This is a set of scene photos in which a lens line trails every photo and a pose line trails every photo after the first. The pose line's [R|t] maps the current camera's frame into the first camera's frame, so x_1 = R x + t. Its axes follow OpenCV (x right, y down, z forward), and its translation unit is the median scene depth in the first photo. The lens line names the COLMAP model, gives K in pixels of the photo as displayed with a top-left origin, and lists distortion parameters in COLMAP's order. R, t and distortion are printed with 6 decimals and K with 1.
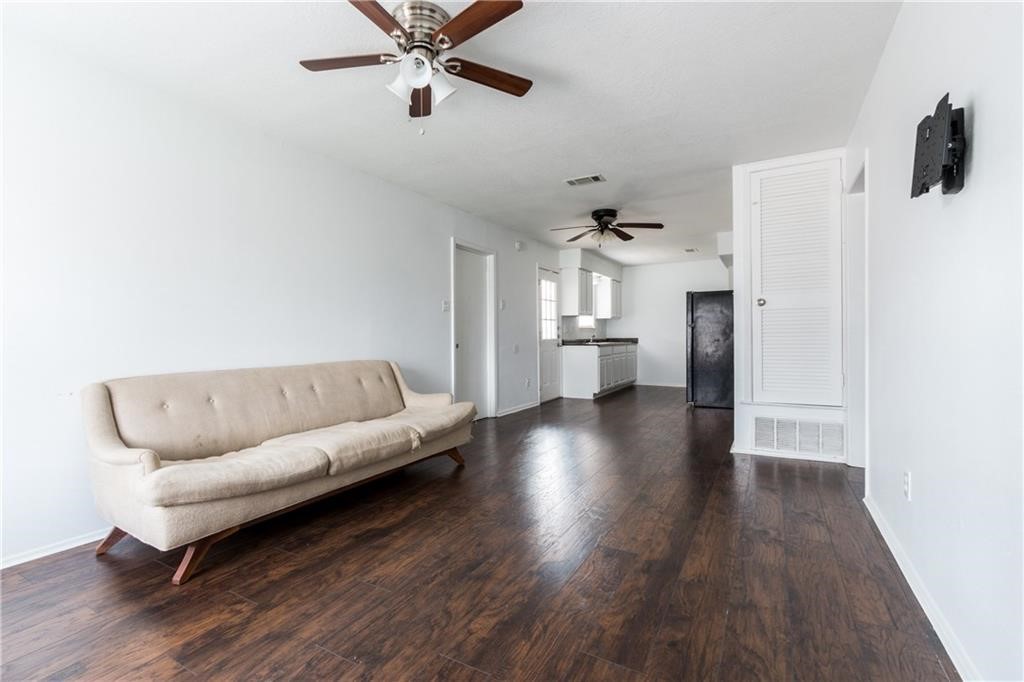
lens RADIAL K [[467.7, 0, 506.2], [0, 467.7, 340.7], [0, 0, 1]] dist [0.005282, -0.000824]
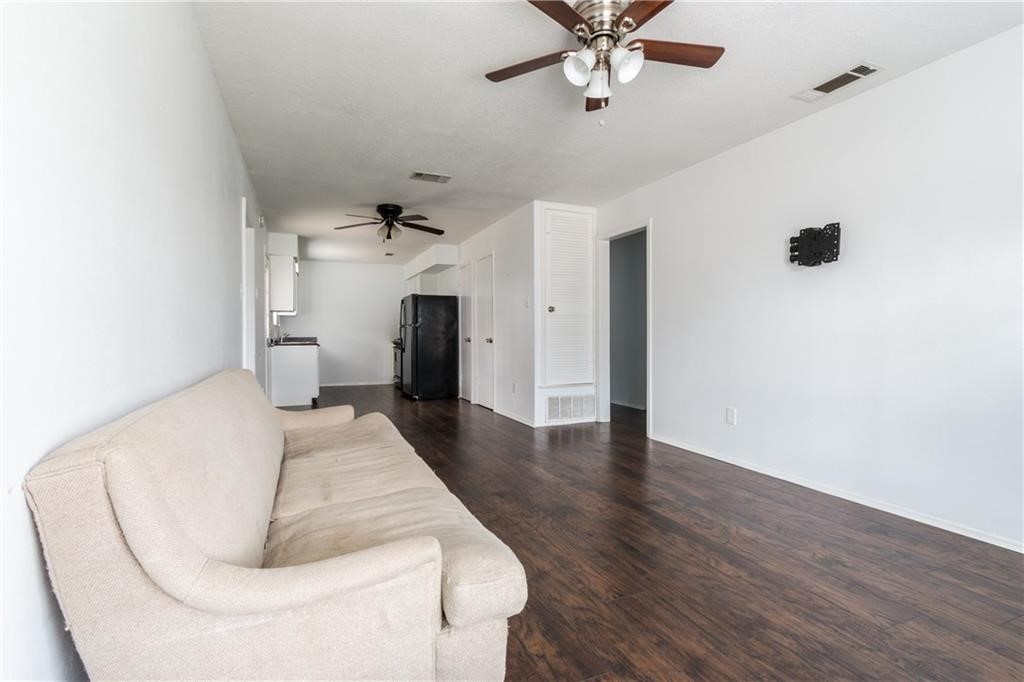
lens RADIAL K [[467.7, 0, 505.3], [0, 467.7, 338.3], [0, 0, 1]] dist [0.005282, -0.000824]
pose [[0.610322, -0.000222, 0.792154, -0.580298], [0.005151, 0.999980, -0.003688, 0.003612], [-0.792137, 0.006331, 0.610311, 0.304262]]
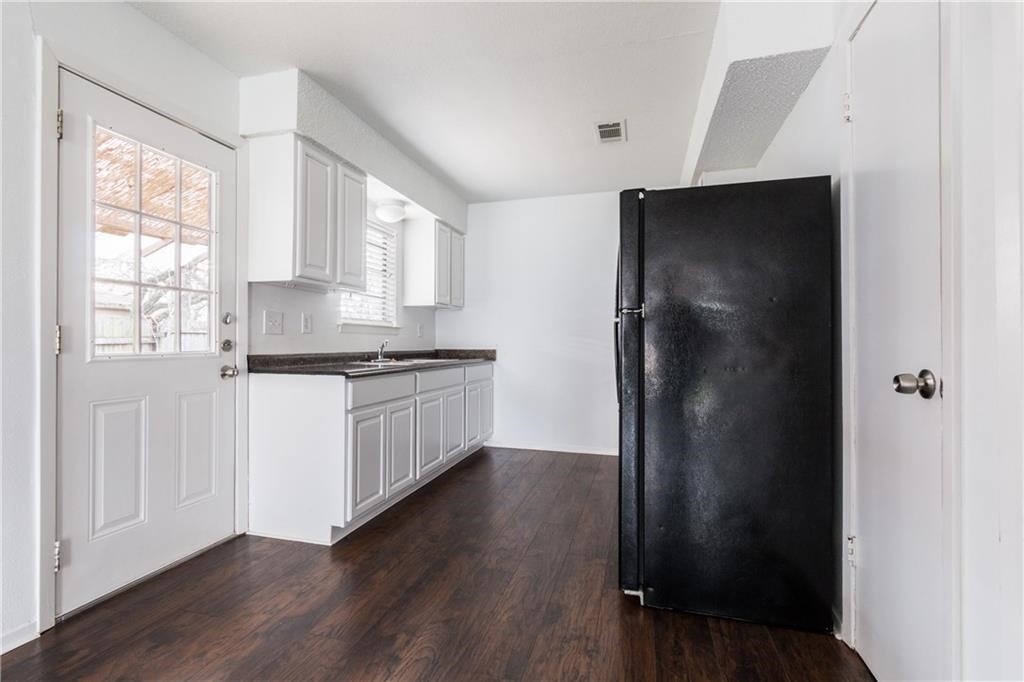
lens RADIAL K [[467.7, 0, 508.5], [0, 467.7, 342.4], [0, 0, 1]] dist [0.005282, -0.000824]
pose [[0.971848, 0.008083, 0.235469, 0.441321], [-0.004628, 0.999873, -0.015224, -0.014078], [-0.235562, 0.013706, 0.971763, 1.293316]]
